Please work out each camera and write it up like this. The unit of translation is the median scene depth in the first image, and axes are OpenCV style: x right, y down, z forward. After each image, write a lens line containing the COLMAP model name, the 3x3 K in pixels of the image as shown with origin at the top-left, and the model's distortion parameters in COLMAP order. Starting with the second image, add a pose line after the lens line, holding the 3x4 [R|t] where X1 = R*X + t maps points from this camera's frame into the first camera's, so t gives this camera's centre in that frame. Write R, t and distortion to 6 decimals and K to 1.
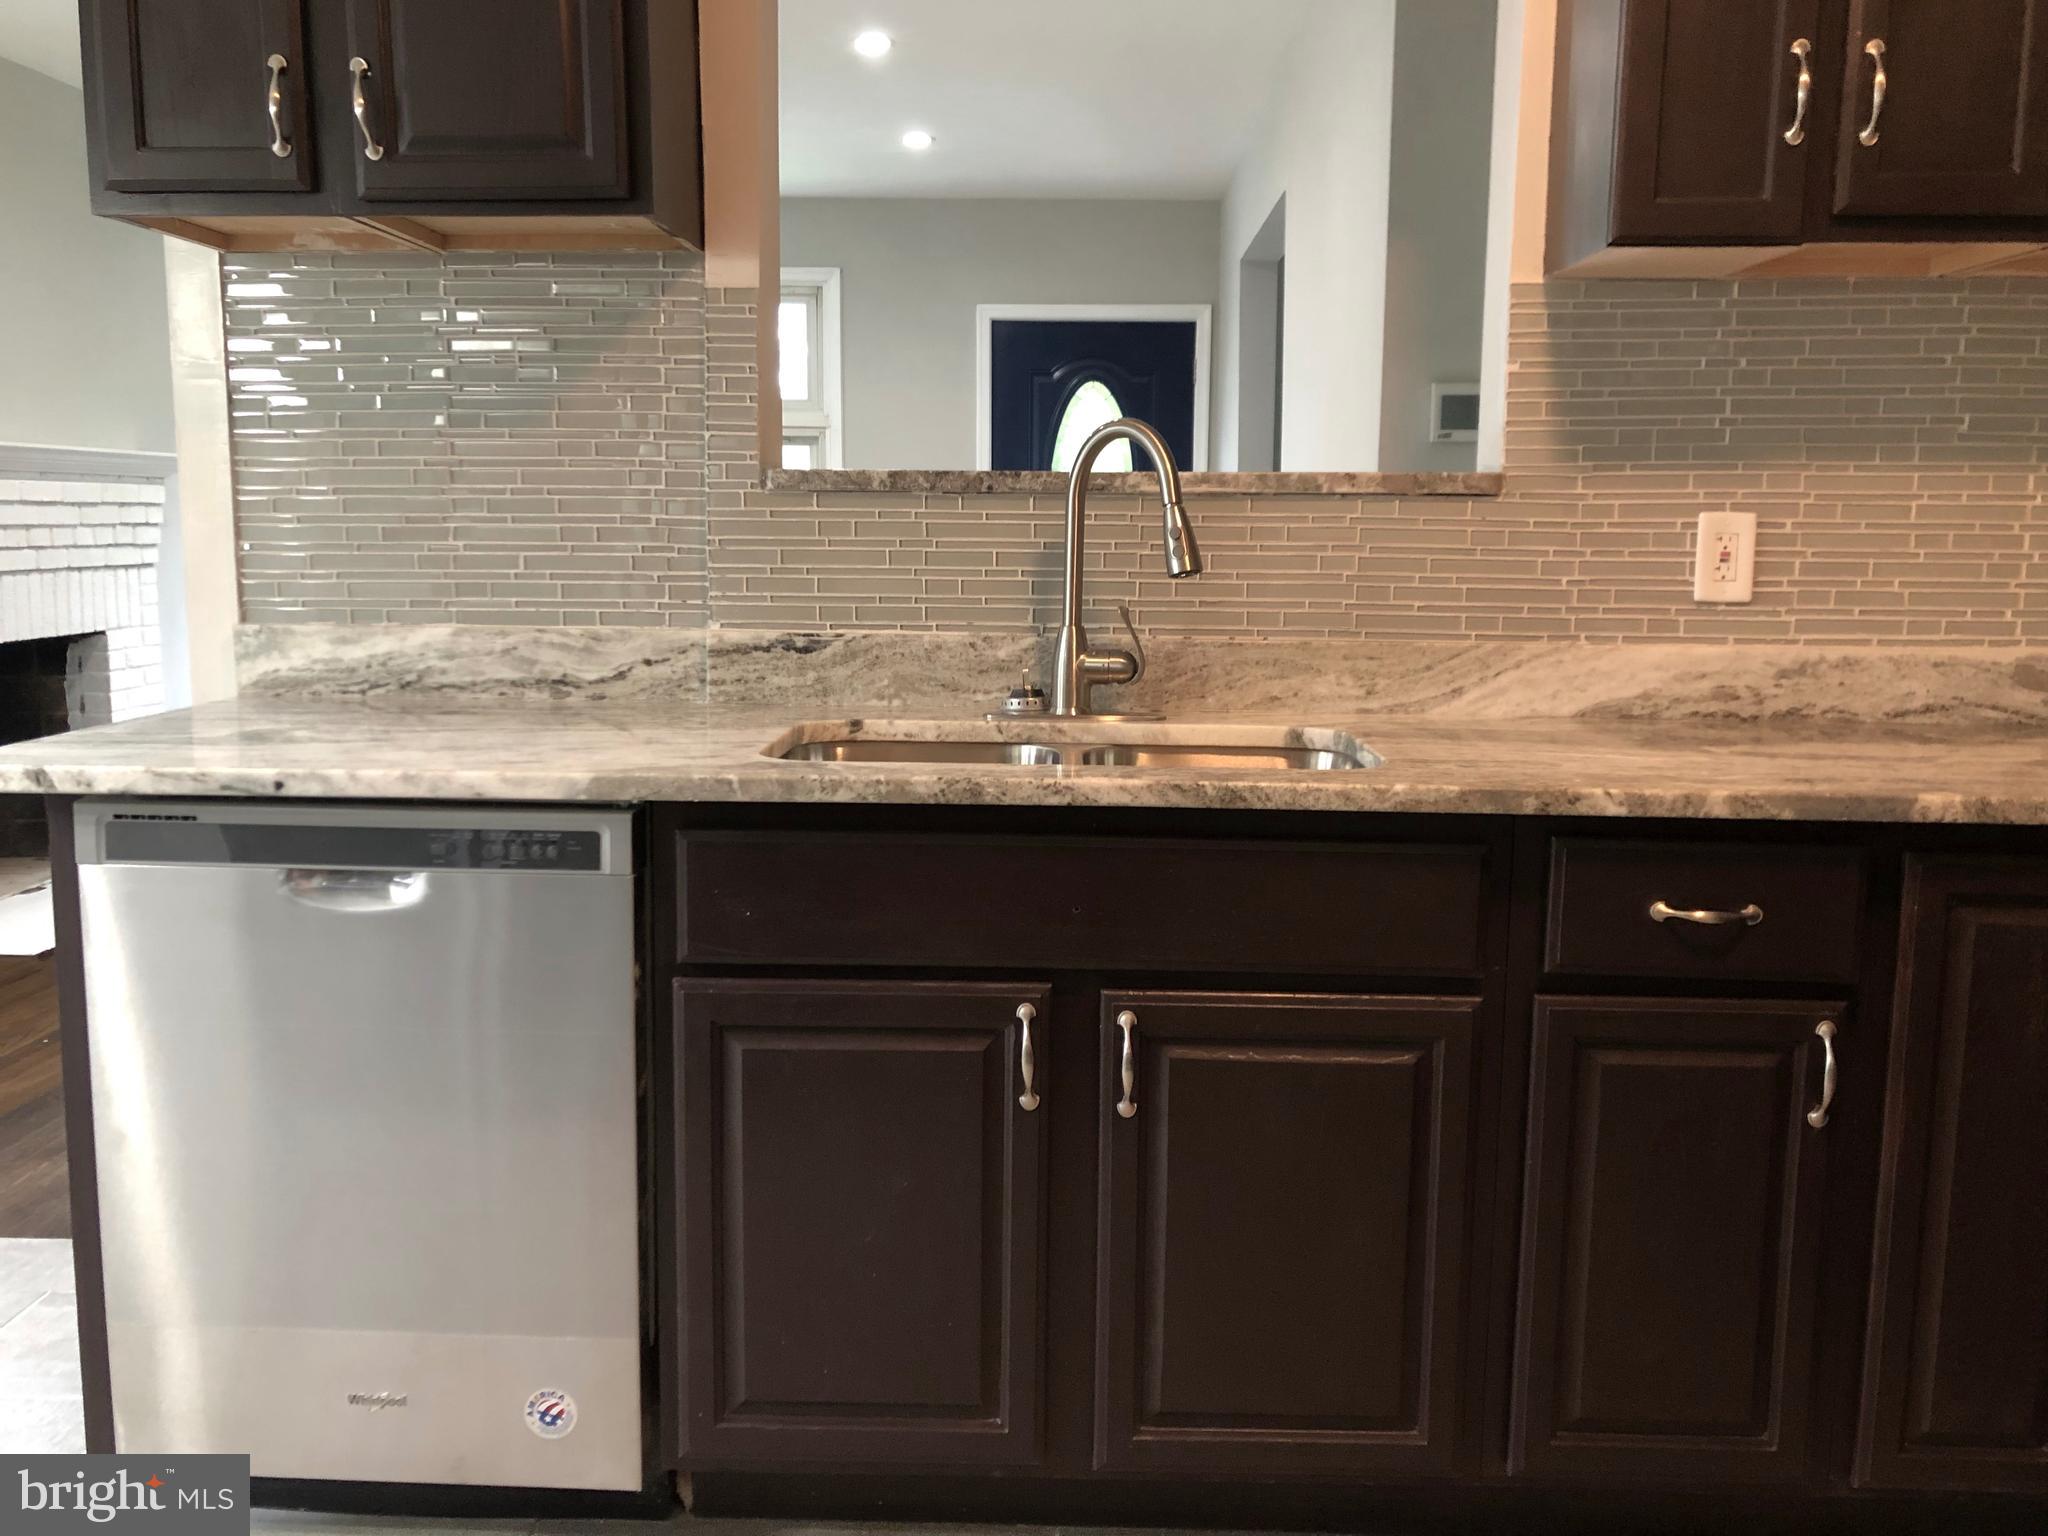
lens RADIAL K [[1697.5, 0, 1036.6], [0, 1697.5, 727.8], [0, 0, 1]] dist [0.046562, -0.021852]
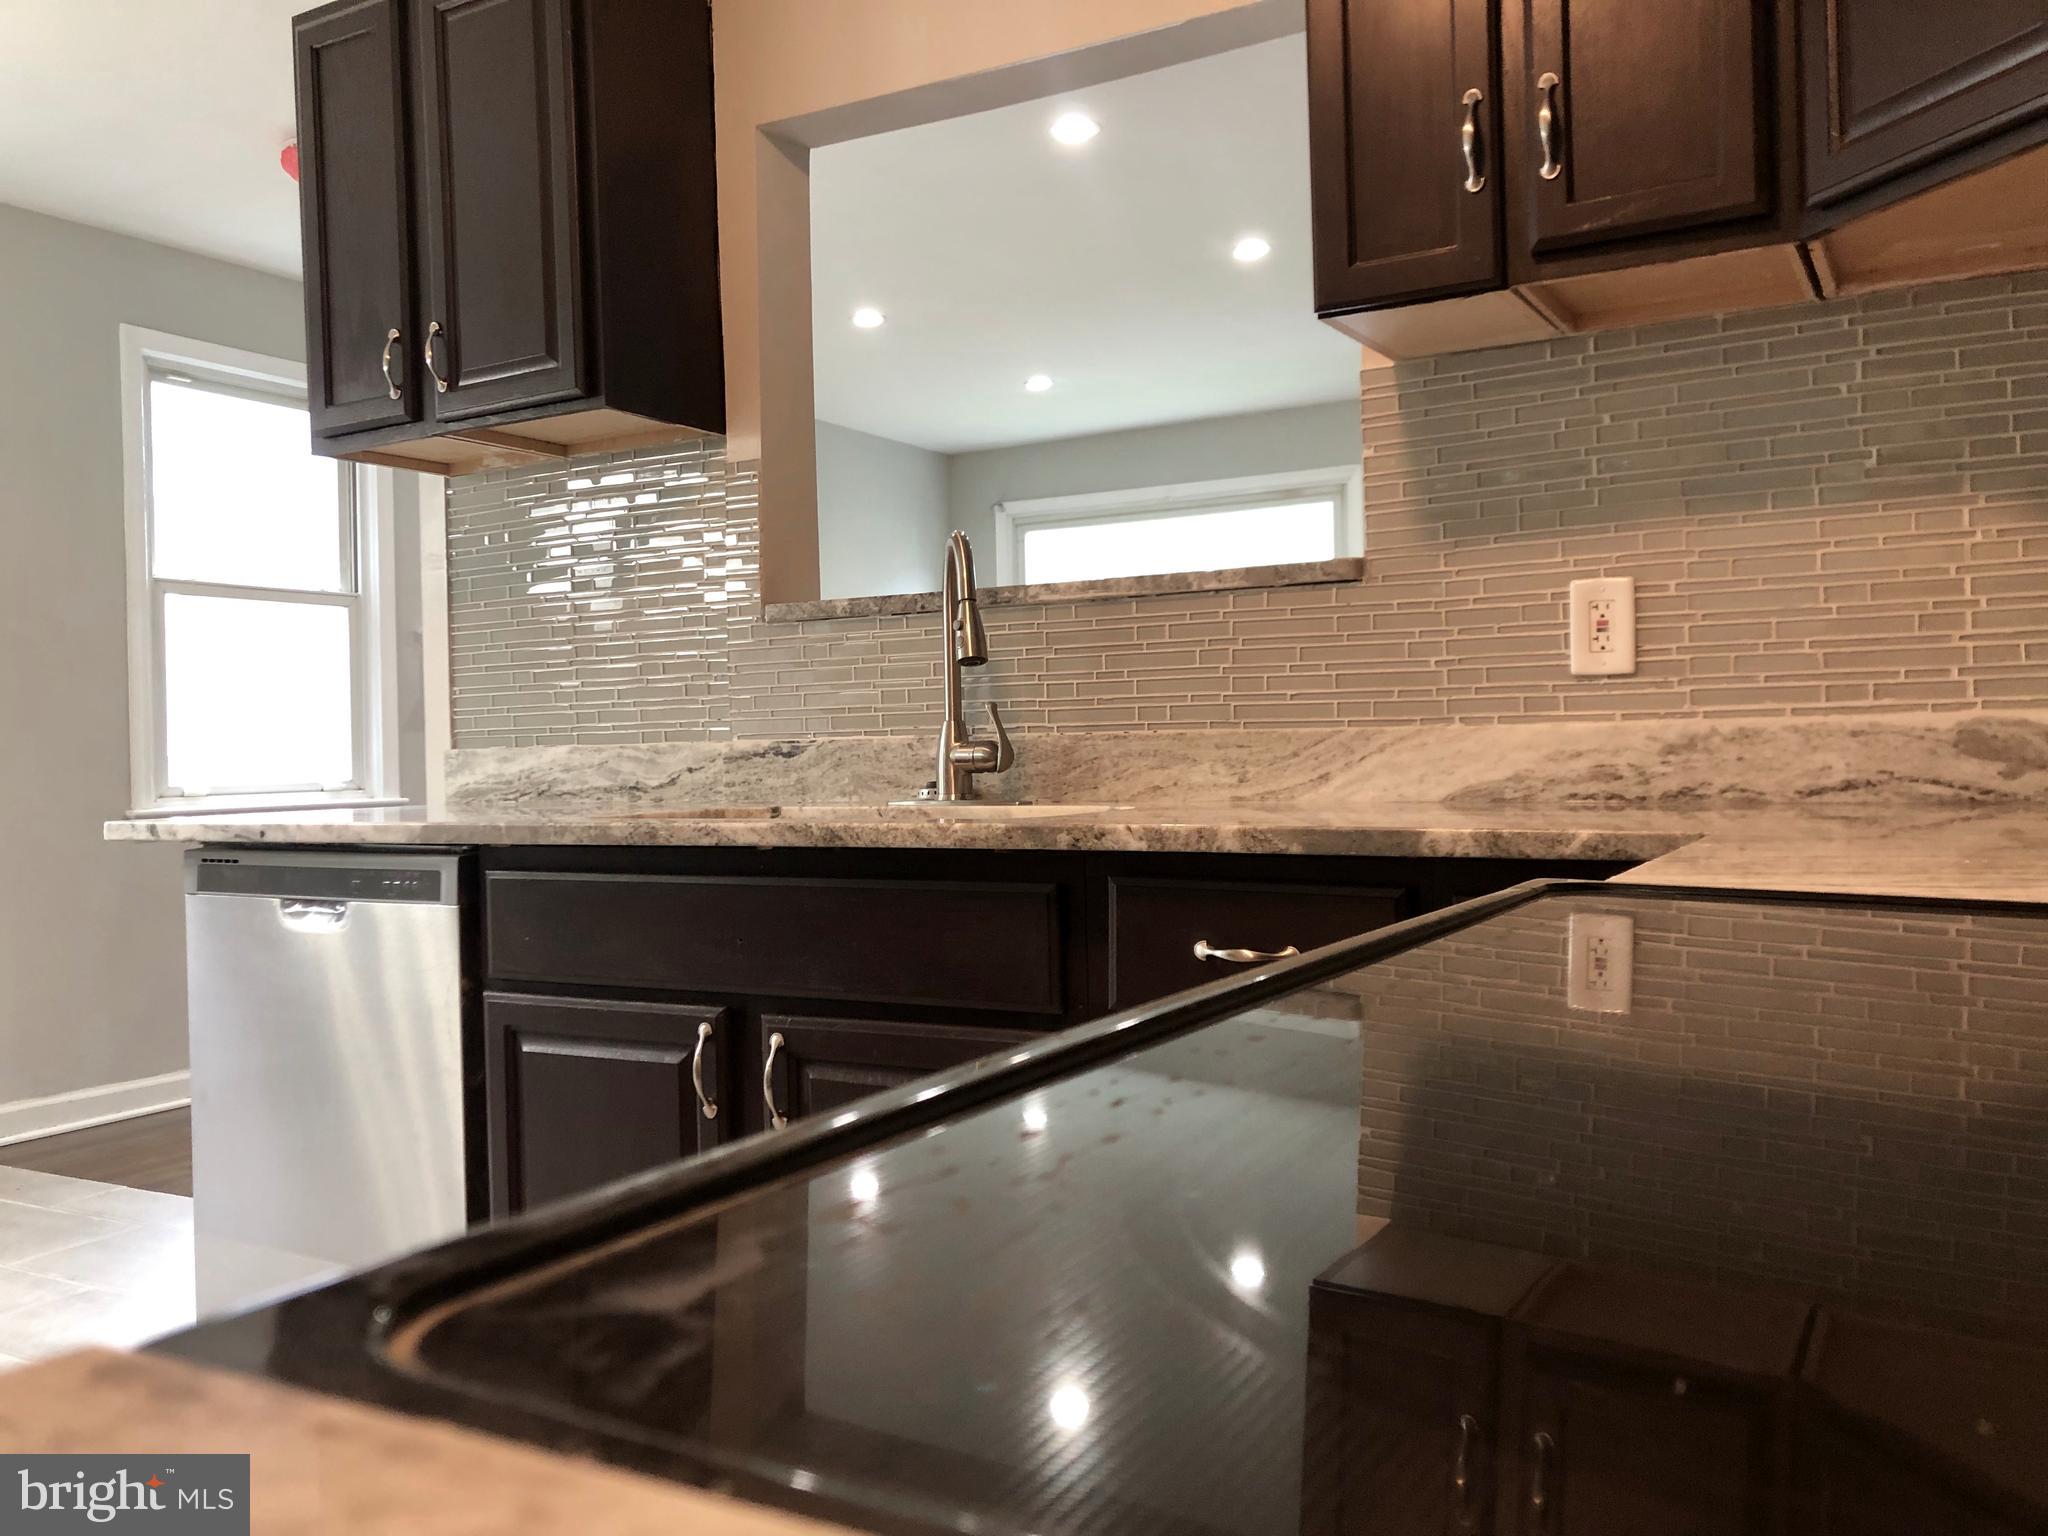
lens RADIAL K [[1697.5, 0, 1041.8], [0, 1697.5, 753.0], [0, 0, 1]] dist [0.046562, -0.021852]
pose [[0.883899, -0.030323, -0.466693, 0.565122], [-0.026085, 0.993146, -0.113933, 0.081688], [0.466949, 0.112879, 0.877050, 0.056017]]
